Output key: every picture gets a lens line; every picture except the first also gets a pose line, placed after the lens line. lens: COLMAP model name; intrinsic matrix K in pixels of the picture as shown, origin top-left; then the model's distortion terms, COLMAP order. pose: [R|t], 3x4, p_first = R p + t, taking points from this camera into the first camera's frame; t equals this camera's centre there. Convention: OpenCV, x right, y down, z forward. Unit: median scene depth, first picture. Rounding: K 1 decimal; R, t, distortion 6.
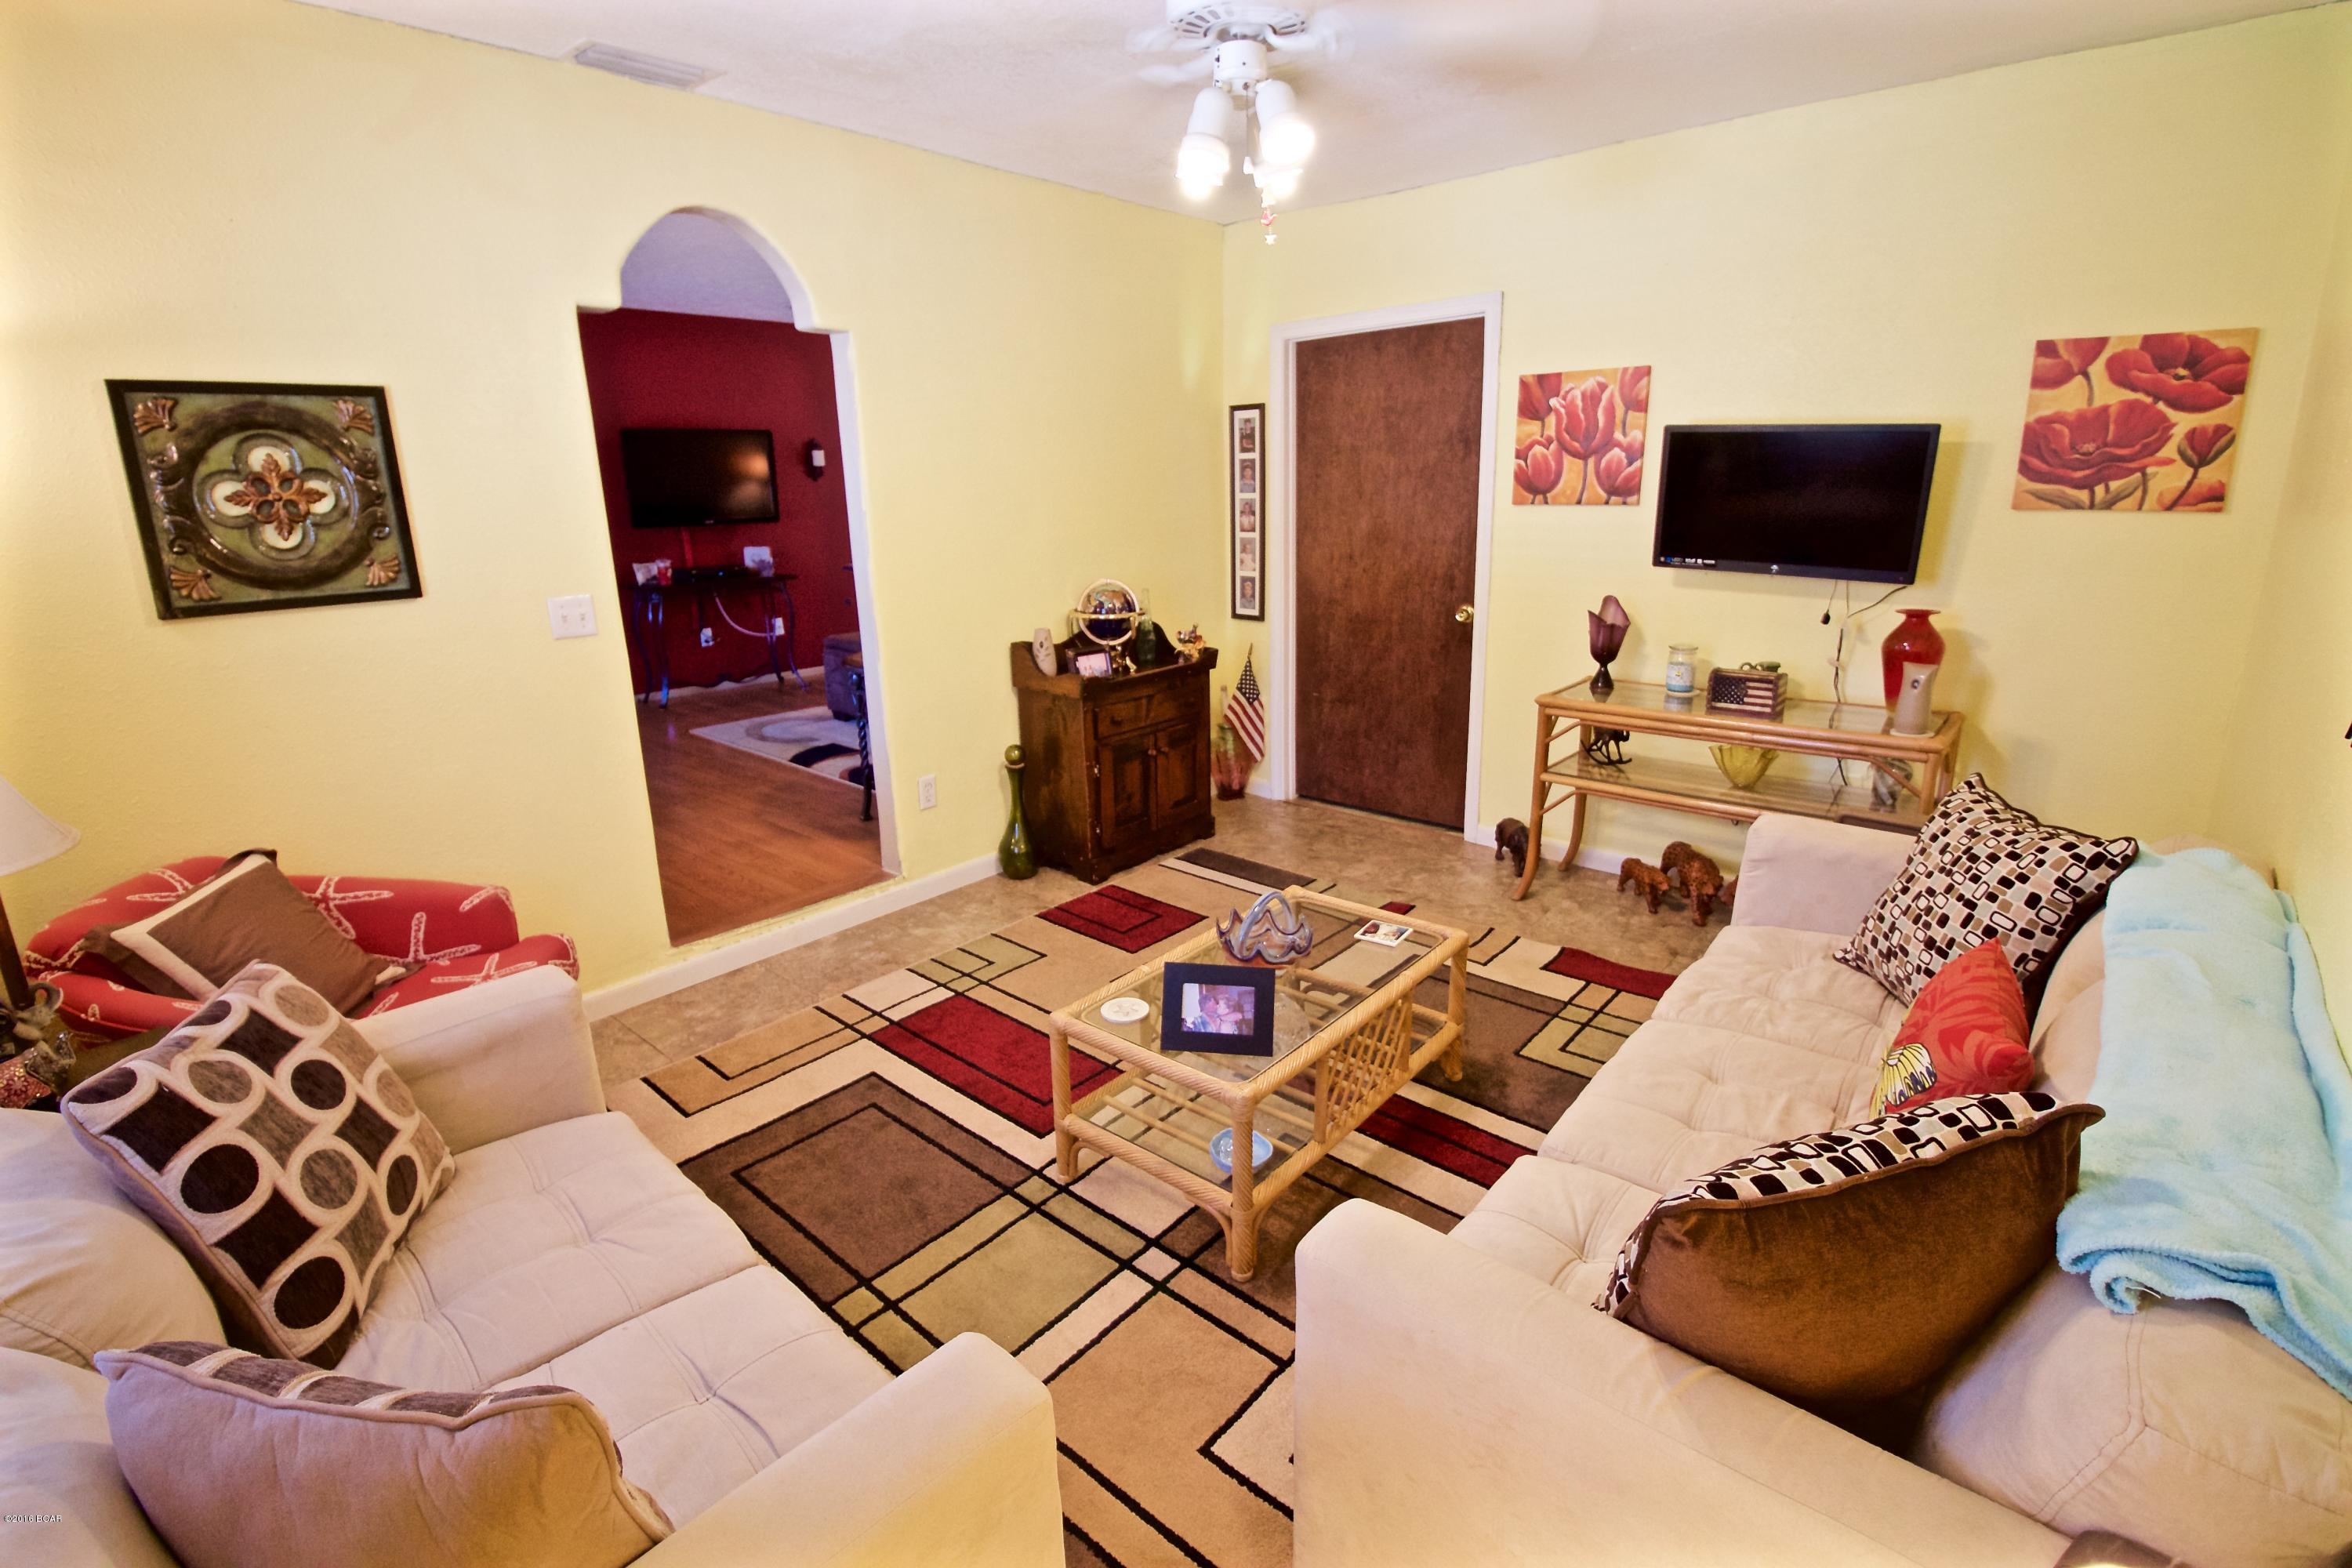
lens RADIAL K [[1060.1, 0, 1184.1], [0, 1060.1, 755.5], [0, 0, 1]] dist [0.000164, -0.011383]
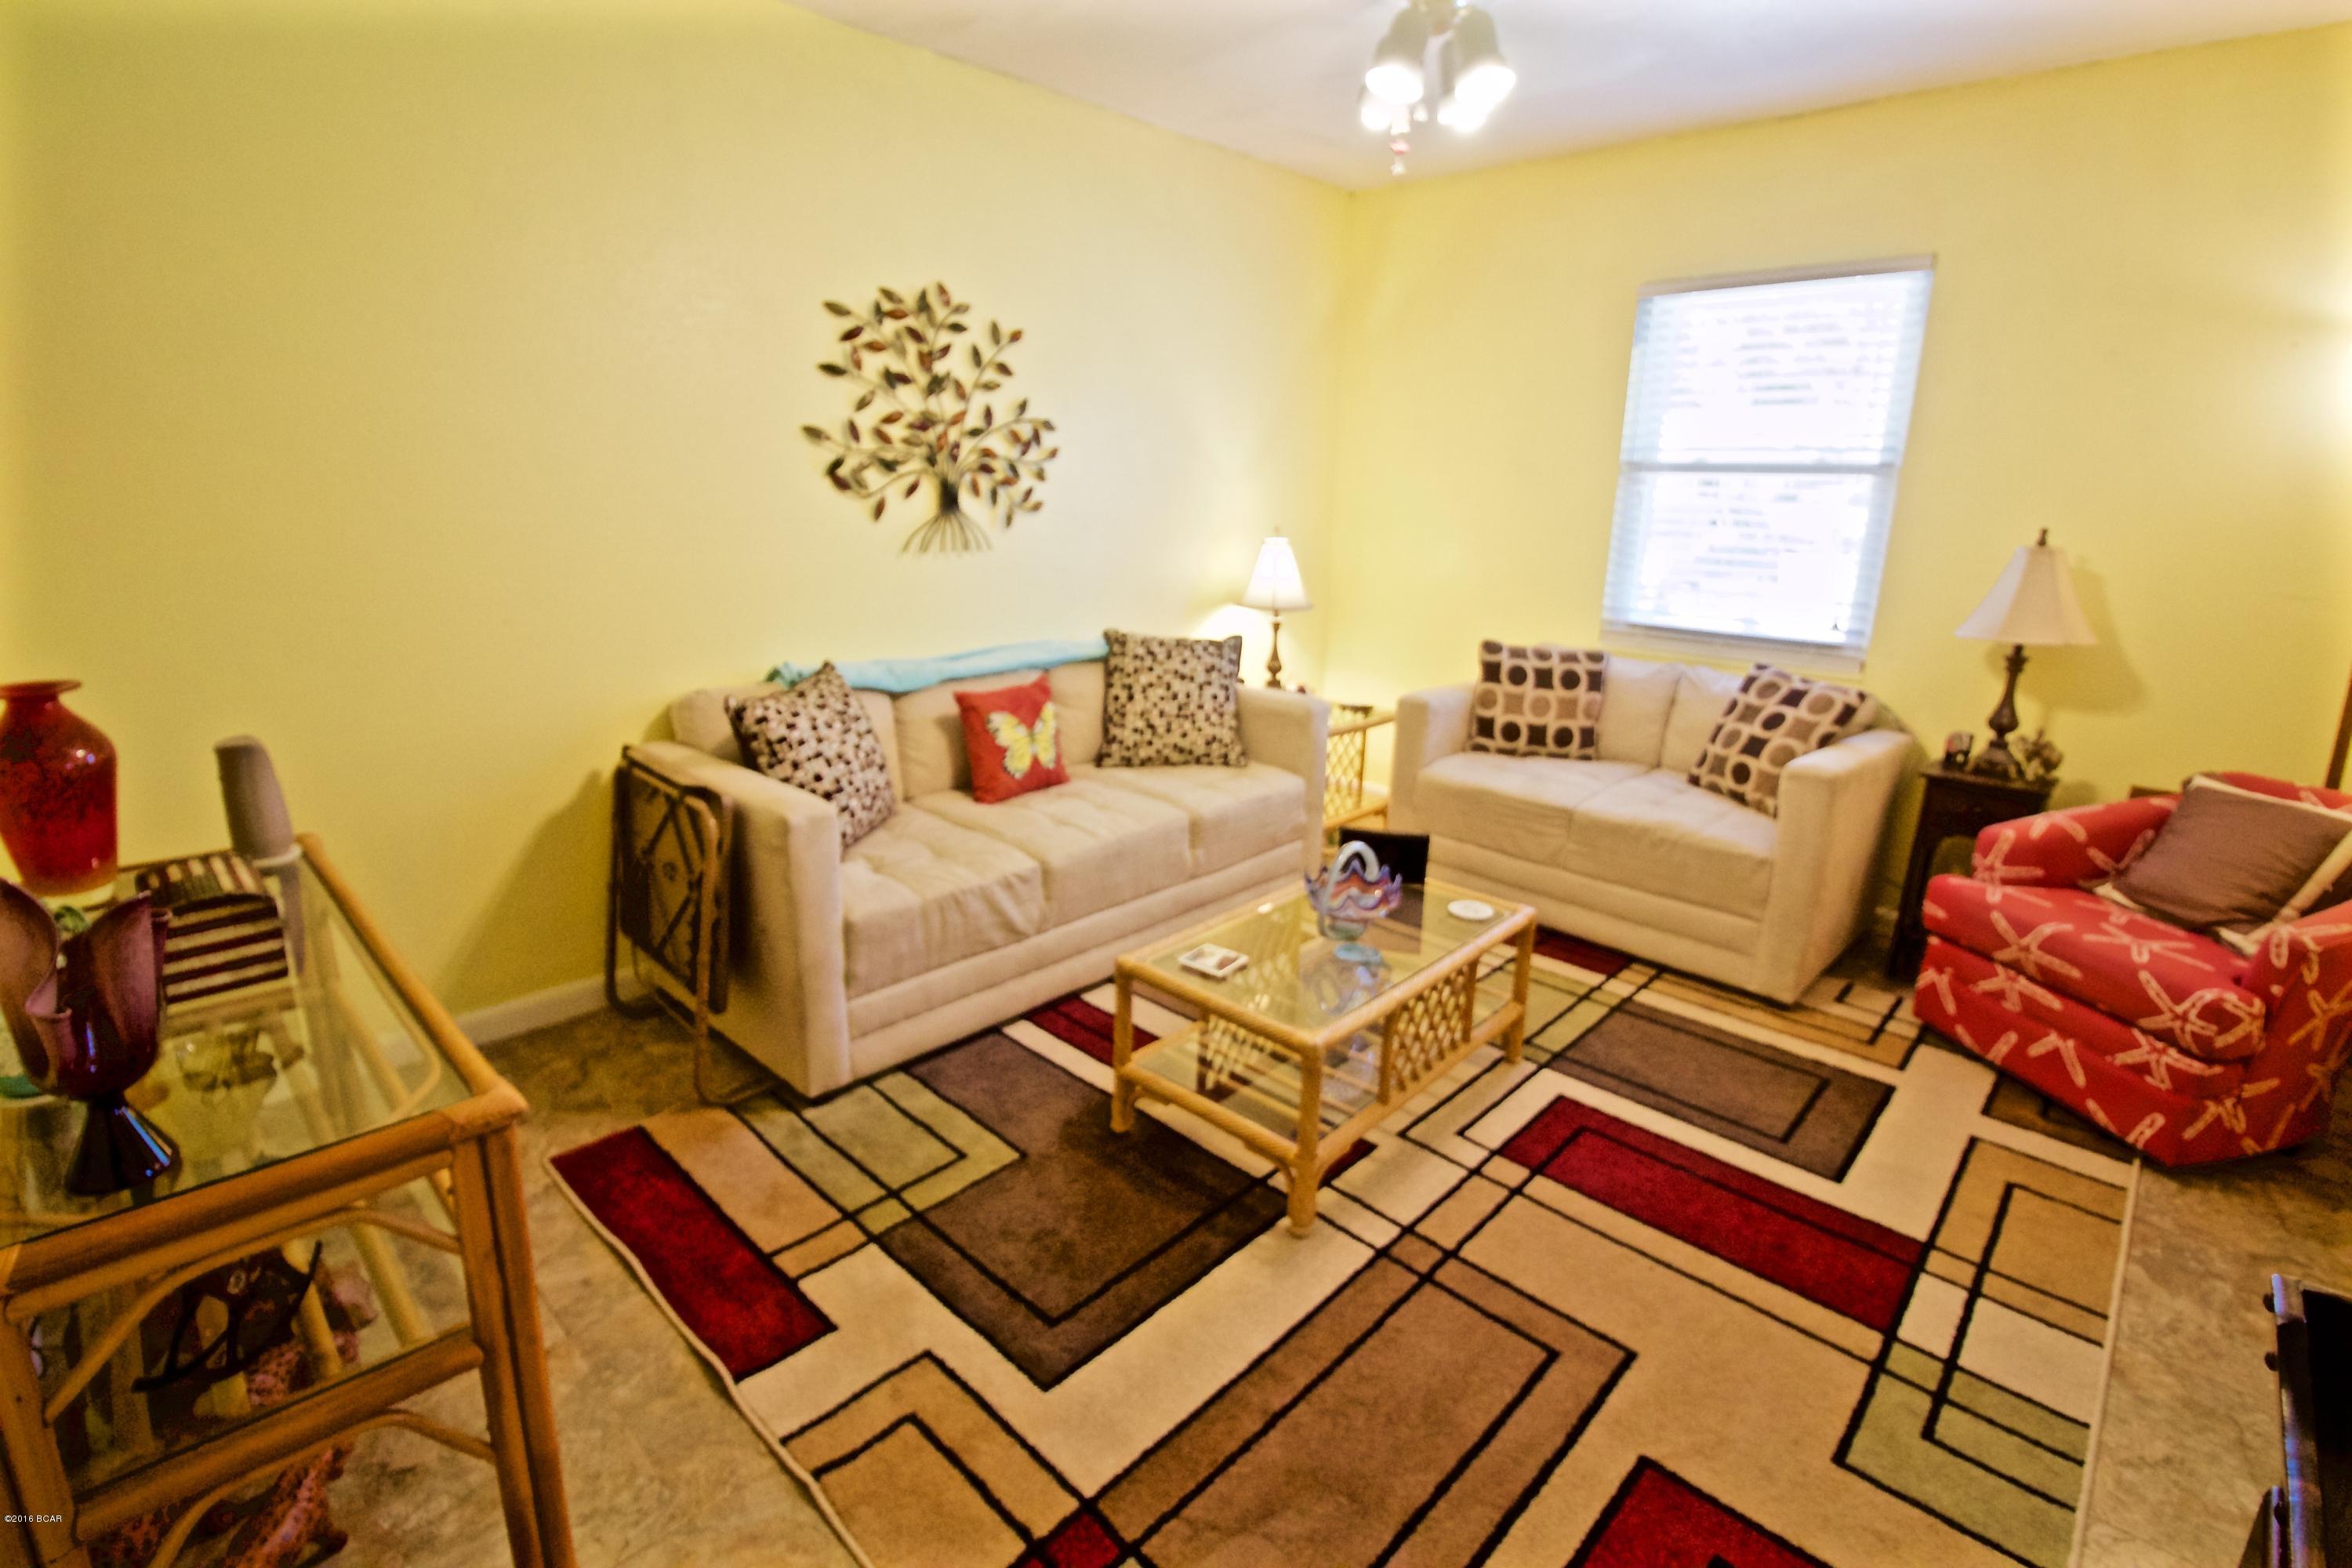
lens RADIAL K [[1080.9, 0, 1166.3], [0, 1080.9, 757.9], [0, 0, 1]] dist [0.000428, -0.012500]
pose [[-0.998205, -0.016797, 0.057482, 0.146443], [0.013252, 0.874112, 0.485544, -0.328992], [-0.058402, 0.485434, -0.872321, 1.375770]]
